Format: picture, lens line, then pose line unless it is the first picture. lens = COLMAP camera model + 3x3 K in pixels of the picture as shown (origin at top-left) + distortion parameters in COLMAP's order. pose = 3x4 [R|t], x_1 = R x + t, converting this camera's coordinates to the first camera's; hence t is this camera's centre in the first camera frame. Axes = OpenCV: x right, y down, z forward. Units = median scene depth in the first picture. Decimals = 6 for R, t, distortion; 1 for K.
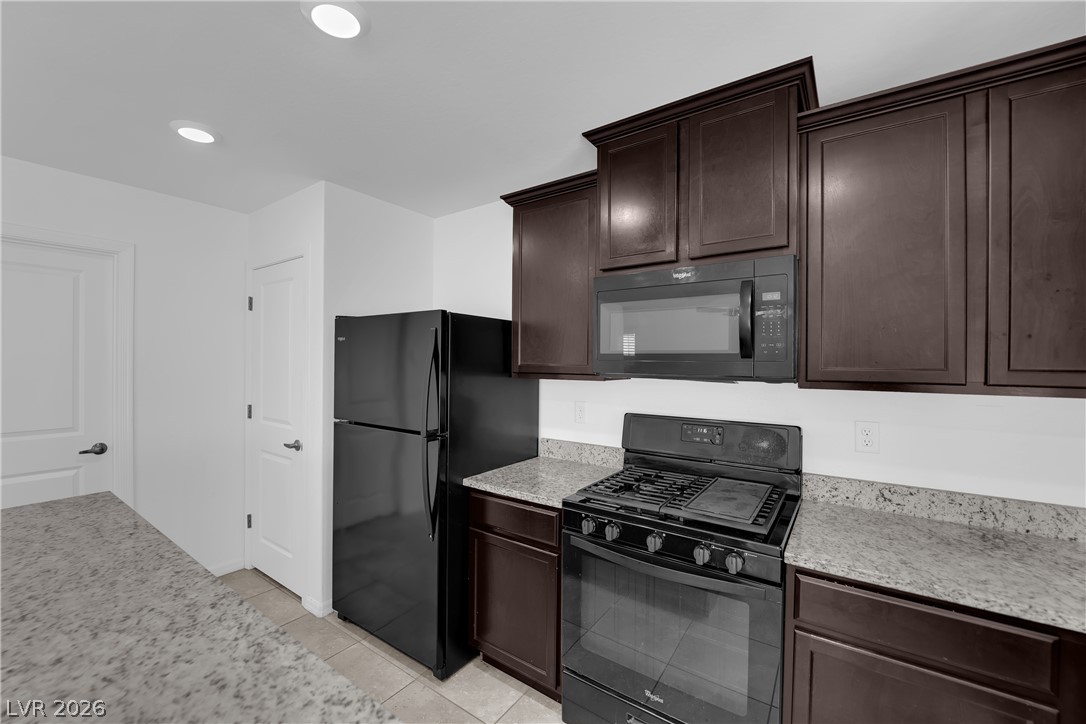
lens RADIAL K [[438.4, 0, 542.4], [0, 438.4, 361.4], [0, 0, 1]] dist [-0.003321, -0.000026]
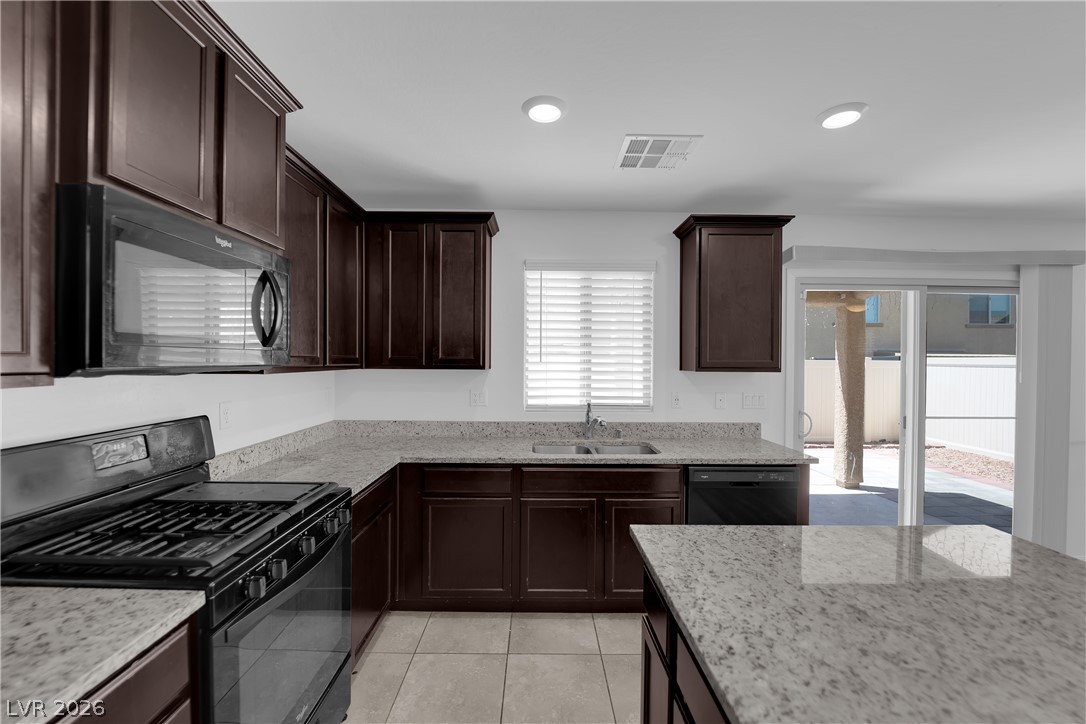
lens RADIAL K [[438.4, 0, 541.1], [0, 438.4, 359.3], [0, 0, 1]] dist [-0.003321, -0.000026]
pose [[-0.582084, -0.010798, 0.813057, -1.309622], [-0.006719, 0.999942, 0.008469, 0.020279], [-0.813101, -0.000533, -0.582123, 1.914979]]
